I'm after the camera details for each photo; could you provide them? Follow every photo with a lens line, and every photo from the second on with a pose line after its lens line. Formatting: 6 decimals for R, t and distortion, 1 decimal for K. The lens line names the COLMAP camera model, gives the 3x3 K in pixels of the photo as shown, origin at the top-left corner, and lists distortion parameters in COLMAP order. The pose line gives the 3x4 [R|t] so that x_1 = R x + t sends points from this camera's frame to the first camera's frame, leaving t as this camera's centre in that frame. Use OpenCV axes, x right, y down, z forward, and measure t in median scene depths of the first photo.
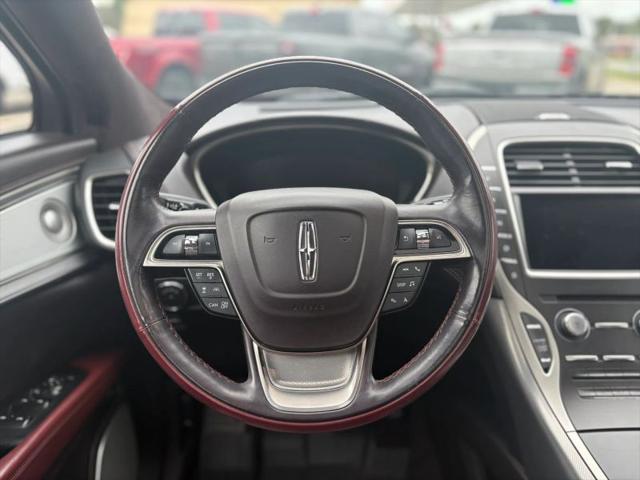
lens RADIAL K [[499.4, 0, 320.0], [0, 499.4, 240.0], [0, 0, 1]] dist [0.001669, -0.005298]
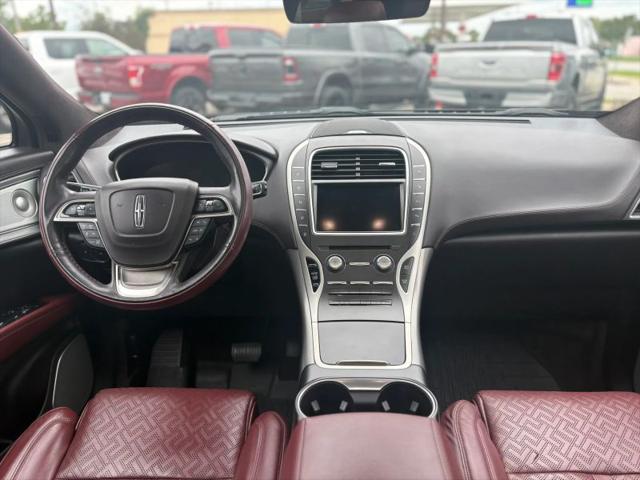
lens RADIAL K [[482.7, 0, 320.0], [0, 482.7, 240.0], [0, 0, 1]] dist [0.011920, -0.000759]
pose [[0.999447, -0.006172, -0.032677, 0.510726], [0.005903, 0.999948, -0.008302, 0.107119], [0.032727, 0.008105, 0.999431, -0.558829]]
